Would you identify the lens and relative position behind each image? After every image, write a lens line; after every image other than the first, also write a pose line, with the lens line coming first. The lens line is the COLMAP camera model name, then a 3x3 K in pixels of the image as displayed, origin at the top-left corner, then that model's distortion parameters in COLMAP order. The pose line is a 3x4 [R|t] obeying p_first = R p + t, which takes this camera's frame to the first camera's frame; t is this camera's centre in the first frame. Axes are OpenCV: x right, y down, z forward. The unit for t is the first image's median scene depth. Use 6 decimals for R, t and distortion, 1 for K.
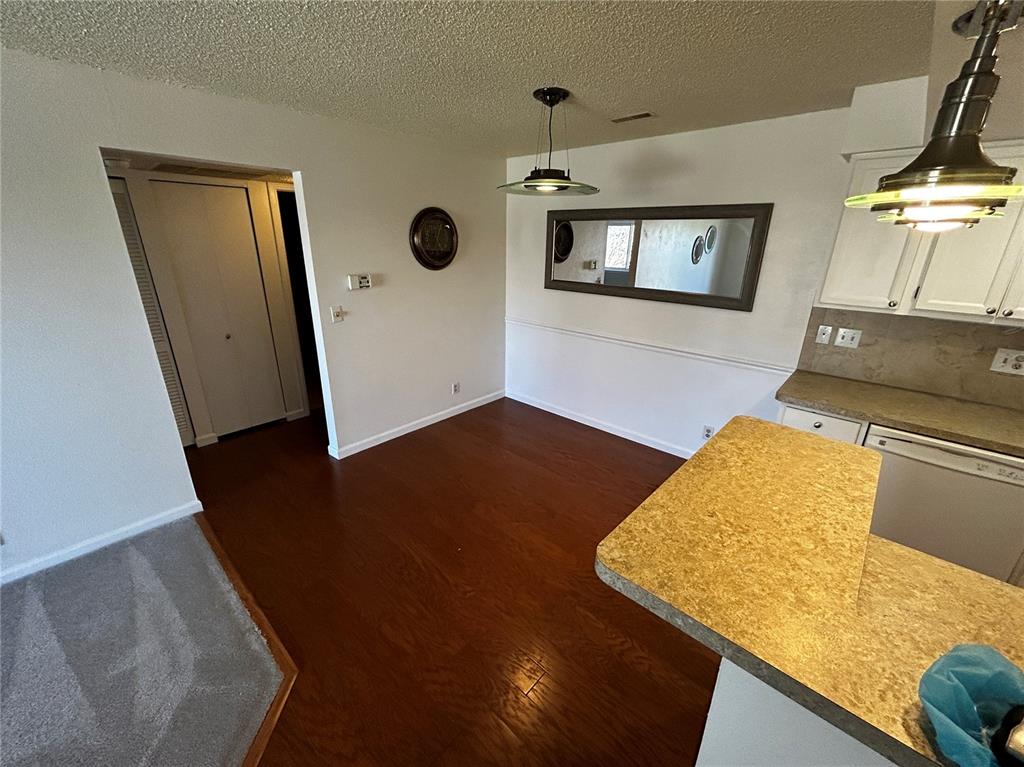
lens RADIAL K [[414.7, 0, 512.0], [0, 414.7, 383.5], [0, 0, 1]] dist [-0.007410, -0.000094]
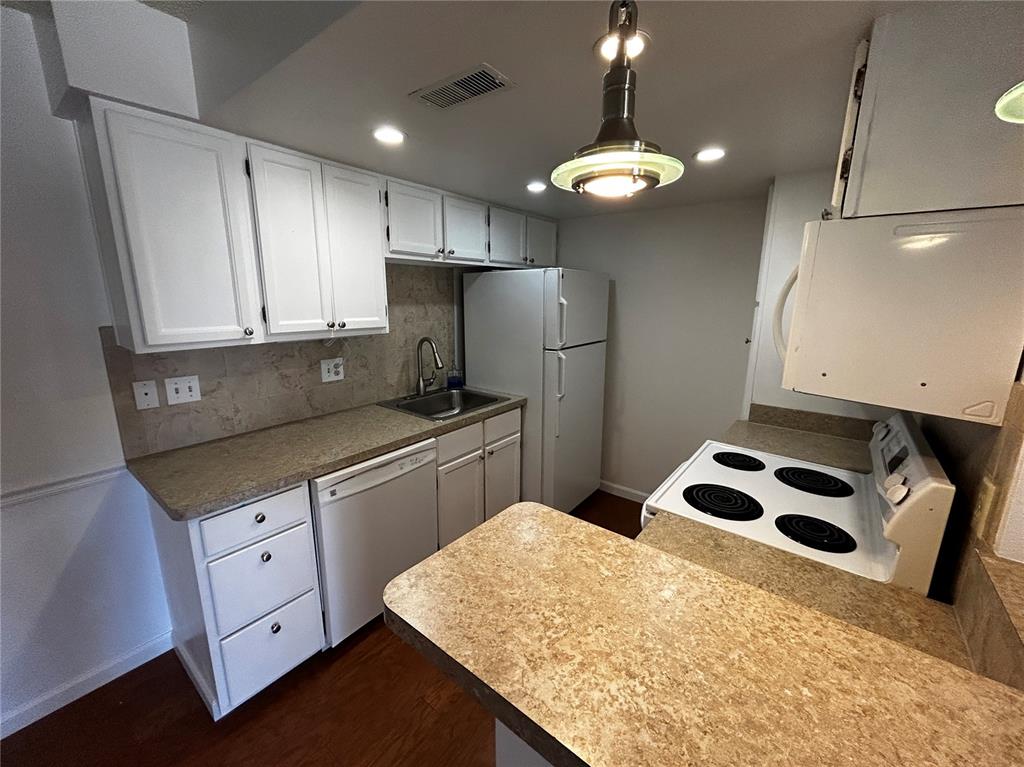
lens RADIAL K [[414.7, 0, 512.0], [0, 414.7, 383.5], [0, 0, 1]] dist [-0.007410, -0.000094]
pose [[-0.075429, -0.228440, 0.970632, 0.124242], [0.320097, 0.916340, 0.240537, -0.136456], [-0.944377, 0.328840, 0.004004, 0.583017]]
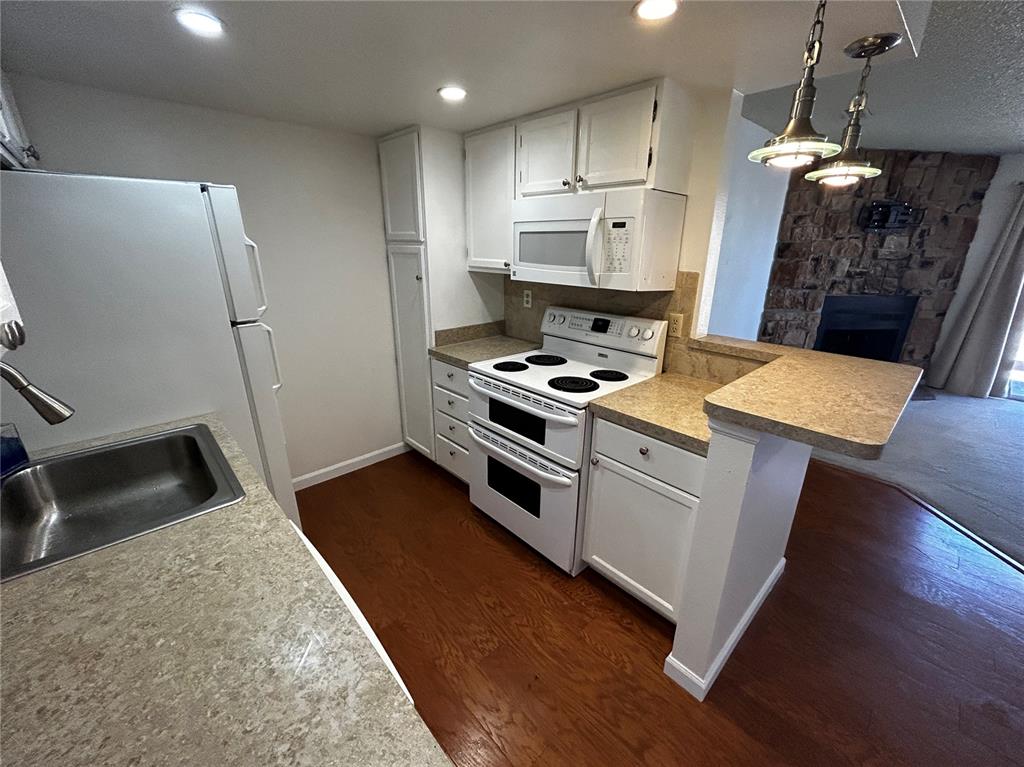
lens RADIAL K [[413.1, 0, 511.9], [0, 413.1, 376.8], [0, 0, 1]] dist [0.013494, 0.000058]
pose [[-0.996738, -0.049026, 0.064113, 0.788938], [-0.000336, 0.796883, 0.604134, -0.289400], [-0.080709, 0.602142, -0.794299, 1.096822]]
